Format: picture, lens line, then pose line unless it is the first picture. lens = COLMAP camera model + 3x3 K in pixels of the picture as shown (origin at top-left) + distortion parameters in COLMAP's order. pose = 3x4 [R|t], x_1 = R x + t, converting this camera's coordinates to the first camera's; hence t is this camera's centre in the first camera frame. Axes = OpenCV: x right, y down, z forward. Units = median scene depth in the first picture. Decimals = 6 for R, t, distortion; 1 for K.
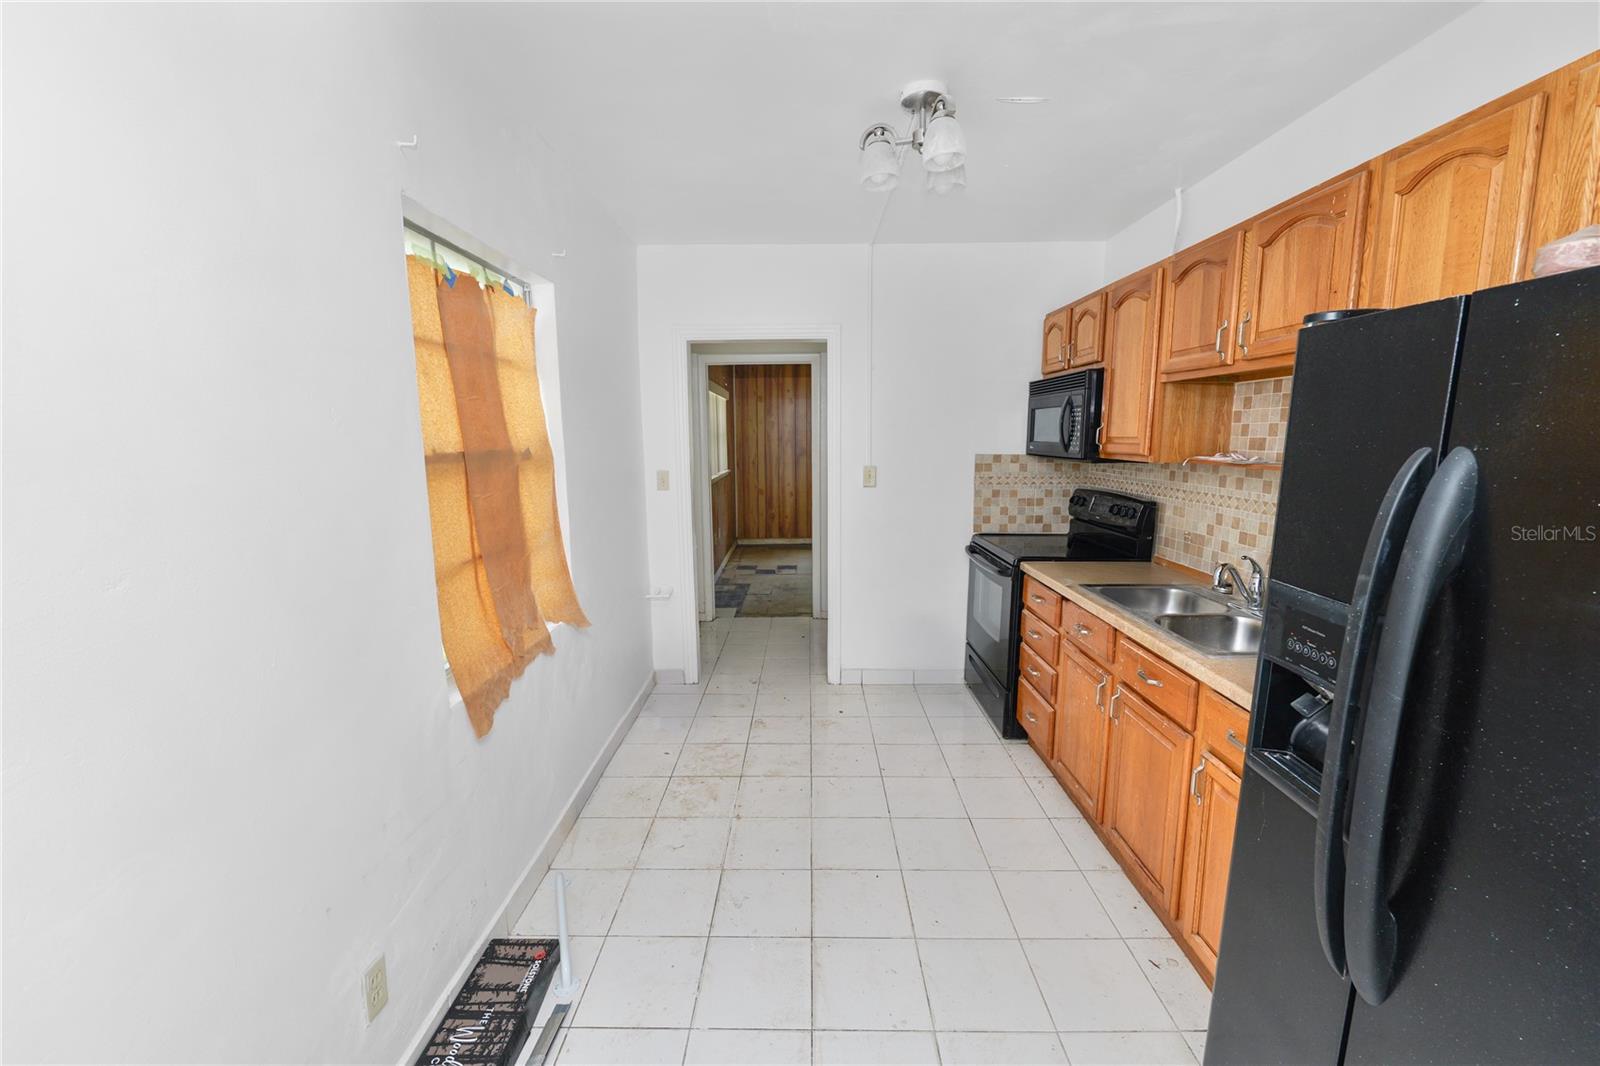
lens RADIAL K [[650.4, 0, 798.6], [0, 650.4, 532.5], [0, 0, 1]] dist [-0.011322, -0.000369]
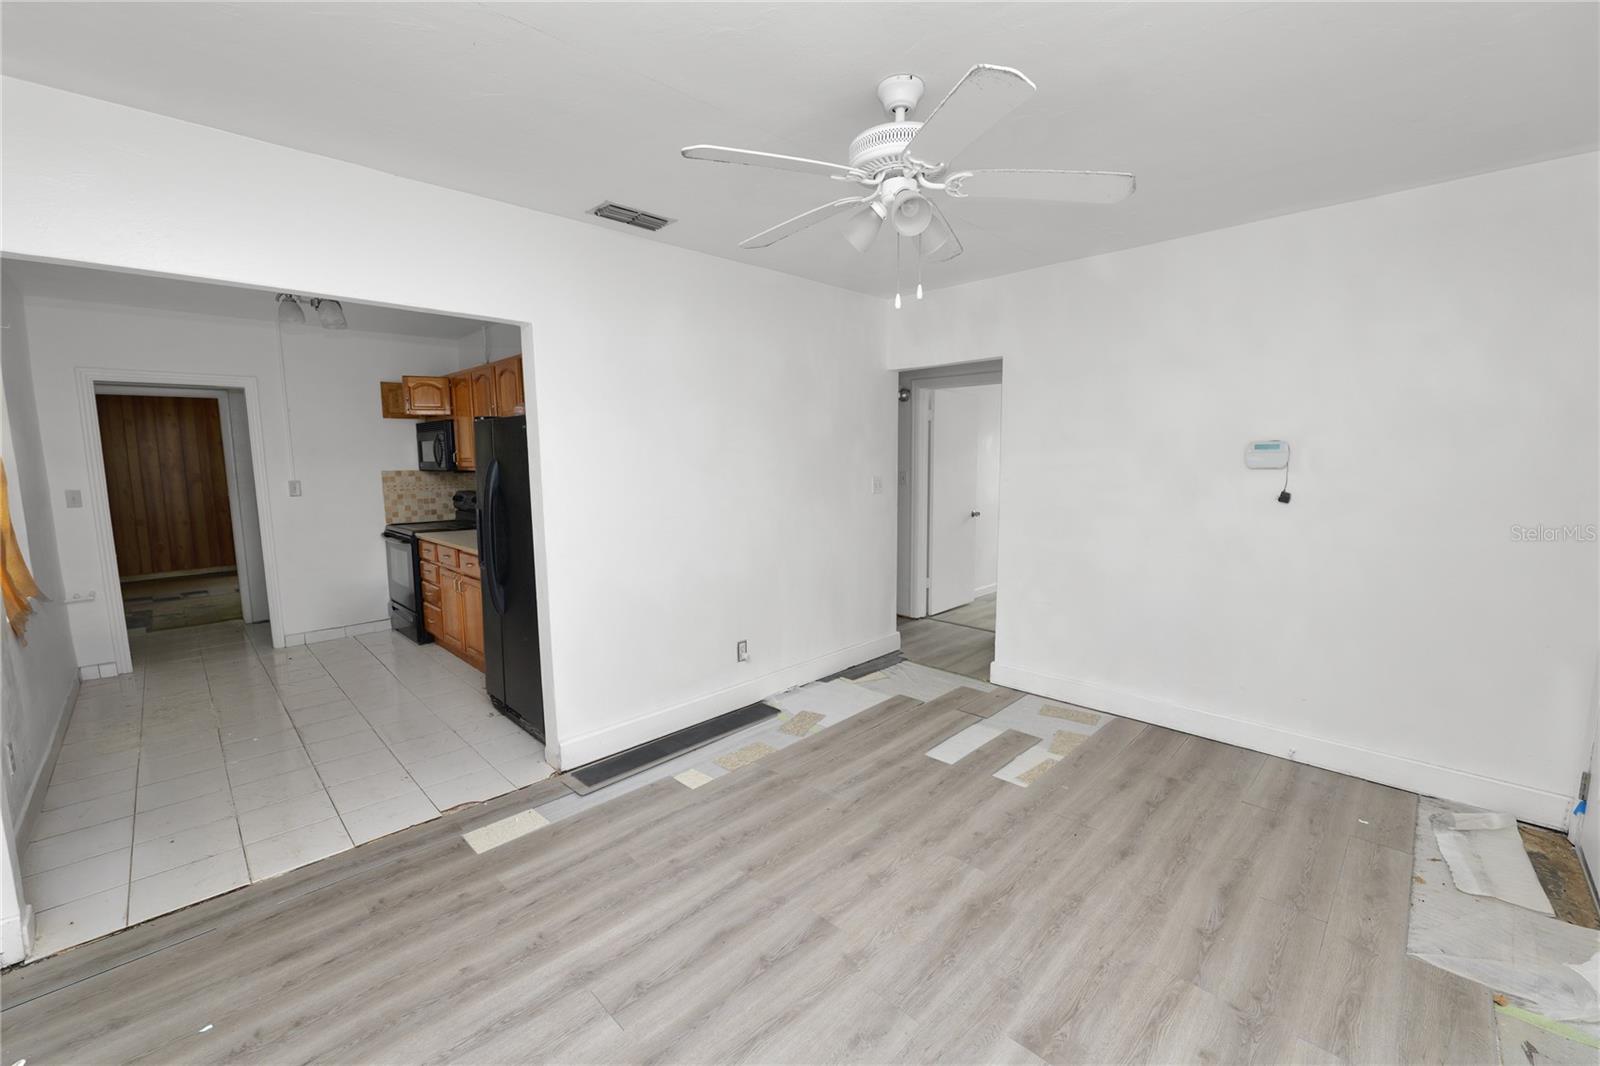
lens RADIAL K [[650.4, 0, 798.6], [0, 650.4, 532.5], [0, 0, 1]] dist [-0.011322, -0.000369]
pose [[0.699584, -0.084060, 0.709589, -0.121644], [0.111929, 0.993689, 0.007365, 0.114408], [-0.705730, 0.074271, 0.704577, -0.699336]]
